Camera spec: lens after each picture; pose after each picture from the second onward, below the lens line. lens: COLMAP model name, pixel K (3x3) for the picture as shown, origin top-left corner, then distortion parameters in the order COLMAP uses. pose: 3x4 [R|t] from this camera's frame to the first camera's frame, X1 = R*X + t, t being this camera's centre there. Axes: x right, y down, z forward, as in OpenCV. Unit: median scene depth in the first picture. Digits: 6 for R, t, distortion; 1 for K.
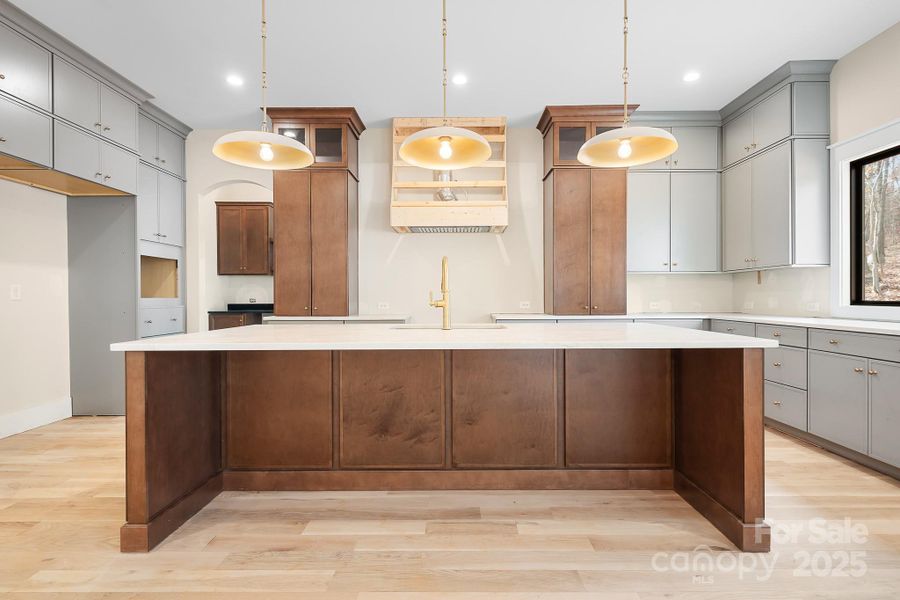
lens RADIAL K [[422.7, 0, 455.2], [0, 422.7, 301.7], [0, 0, 1]] dist [0.012553, -0.008054]
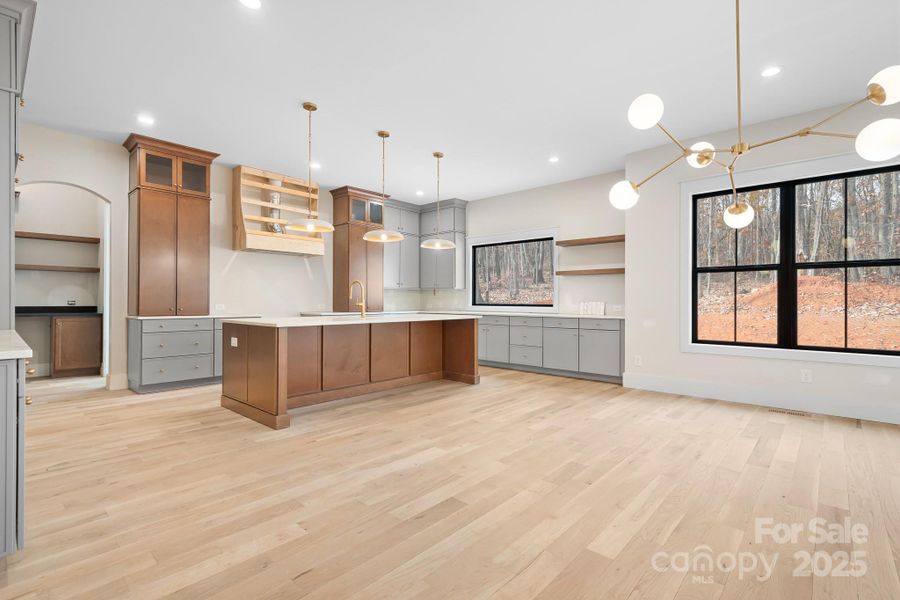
lens RADIAL K [[420.0, 0, 446.0], [0, 420.0, 302.6], [0, 0, 1]] dist [0.001457, 0.000052]
pose [[0.673971, 0.005497, 0.738737, -0.753297], [-0.000637, 0.999976, -0.006859, 0.005732], [-0.738758, 0.004152, 0.673958, -0.397127]]
